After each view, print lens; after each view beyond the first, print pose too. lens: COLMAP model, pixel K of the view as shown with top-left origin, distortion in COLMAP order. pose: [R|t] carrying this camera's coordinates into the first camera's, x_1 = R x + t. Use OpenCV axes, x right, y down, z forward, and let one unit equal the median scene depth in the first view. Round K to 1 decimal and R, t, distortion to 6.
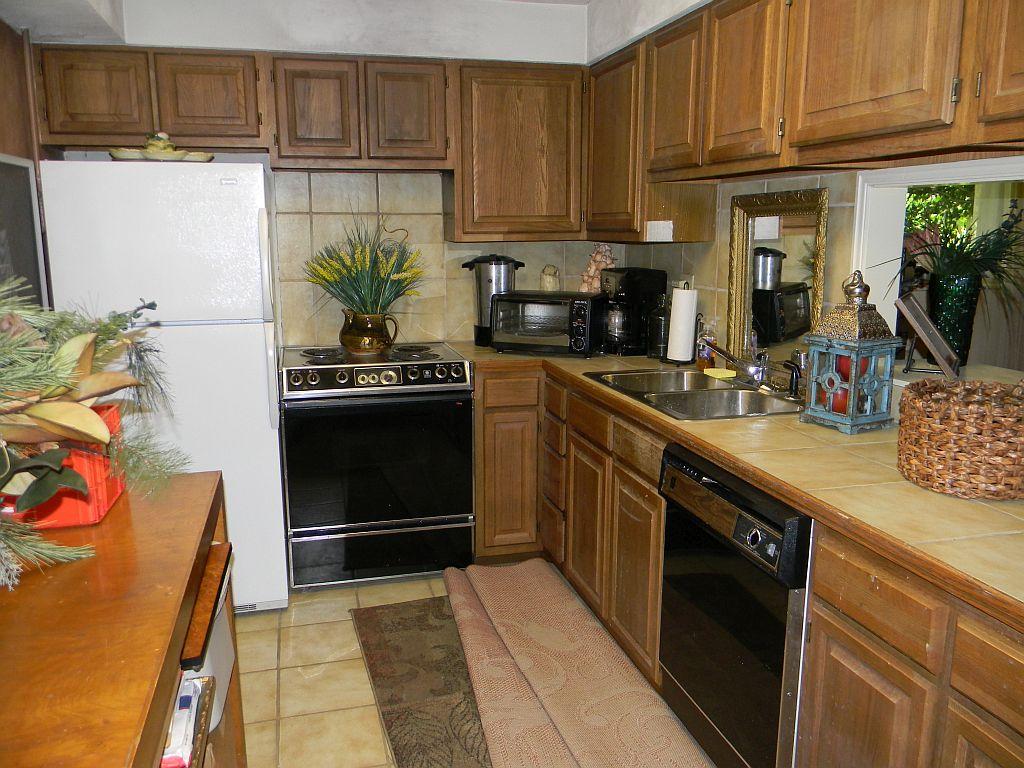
lens RADIAL K [[813.2, 0, 506.4], [0, 813.2, 382.1], [0, 0, 1]] dist [-0.009902, 0.003234]
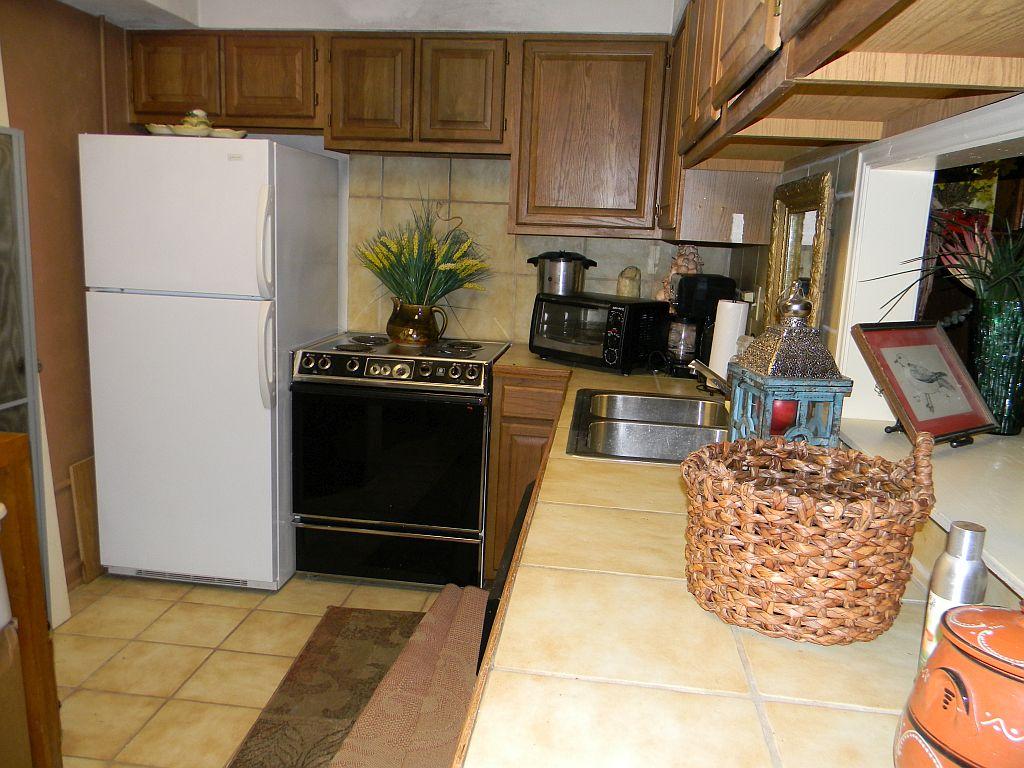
lens RADIAL K [[813.2, 0, 512.5], [0, 813.2, 384.1], [0, 0, 1]] dist [-0.009902, 0.003234]
pose [[0.930647, 0.111074, -0.348652, 0.300082], [-0.113607, 0.993437, 0.013241, -0.017559], [0.347834, 0.027287, 0.937159, 0.158053]]
